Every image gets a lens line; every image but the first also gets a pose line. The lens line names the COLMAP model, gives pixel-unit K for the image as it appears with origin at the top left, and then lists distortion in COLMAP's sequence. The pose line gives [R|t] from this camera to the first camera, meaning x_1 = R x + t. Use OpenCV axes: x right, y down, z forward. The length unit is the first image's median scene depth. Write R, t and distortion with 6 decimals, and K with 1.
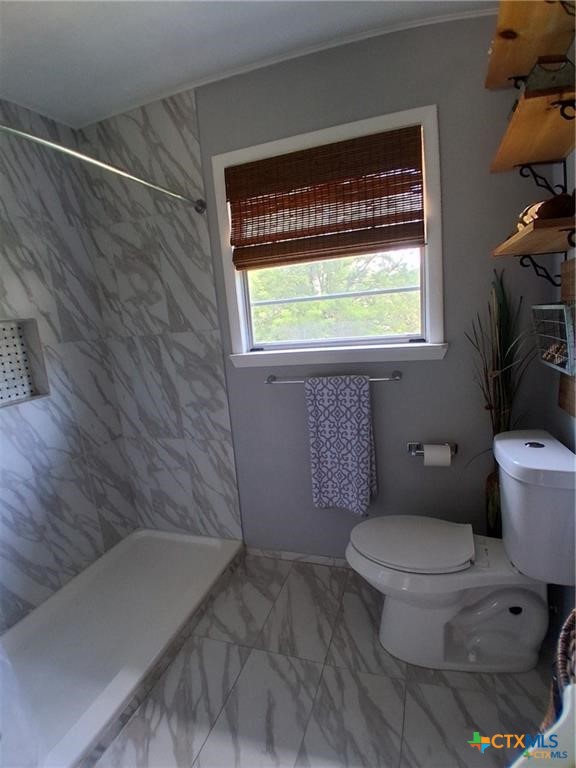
lens RADIAL K [[381.2, 0, 291.1], [0, 381.2, 384.7], [0, 0, 1]] dist [-0.014189, -0.026484]
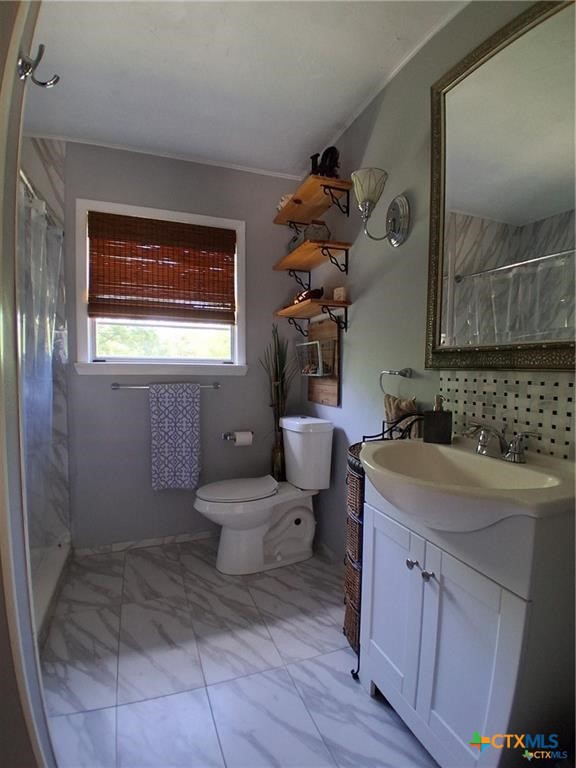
lens RADIAL K [[381.2, 0, 288.9], [0, 381.2, 388.4], [0, 0, 1]] dist [-0.014189, -0.026484]
pose [[0.763772, 0.053937, 0.643228, -0.465083], [0.045726, 0.989478, -0.137266, 0.208720], [-0.643864, 0.134252, 0.753270, -0.281733]]
